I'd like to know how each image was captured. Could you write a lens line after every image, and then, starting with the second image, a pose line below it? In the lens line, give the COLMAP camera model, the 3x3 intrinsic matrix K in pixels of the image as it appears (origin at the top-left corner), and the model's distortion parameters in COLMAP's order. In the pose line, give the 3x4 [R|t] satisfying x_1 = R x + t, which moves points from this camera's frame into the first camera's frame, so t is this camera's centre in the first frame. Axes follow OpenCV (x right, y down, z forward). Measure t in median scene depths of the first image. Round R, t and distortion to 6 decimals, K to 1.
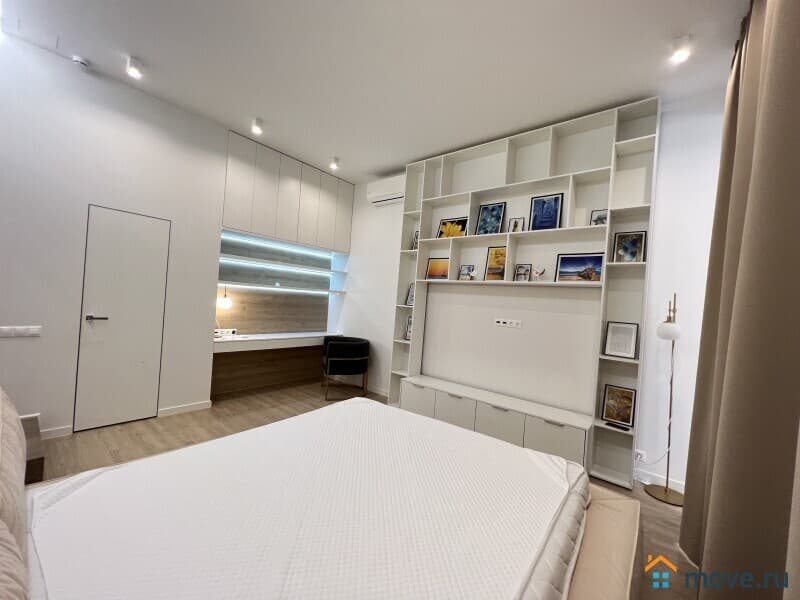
lens RADIAL K [[318.3, 0, 400.0], [0, 318.3, 300.0], [0, 0, 1]] dist [-0.001178, -0.000144]
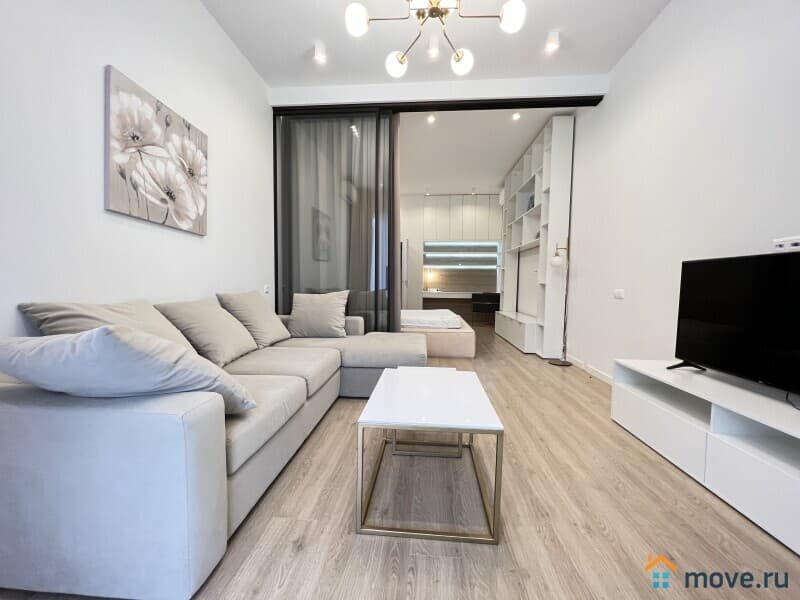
lens RADIAL K [[320.1, 0, 400.0], [0, 320.1, 300.0], [0, 0, 1]] dist [-0.002319, 0.000028]
pose [[0.560100, -0.020757, -0.828165, 1.149135], [0.032109, 0.999479, -0.003335, 0.183261], [0.827802, -0.024723, 0.560475, -0.374667]]
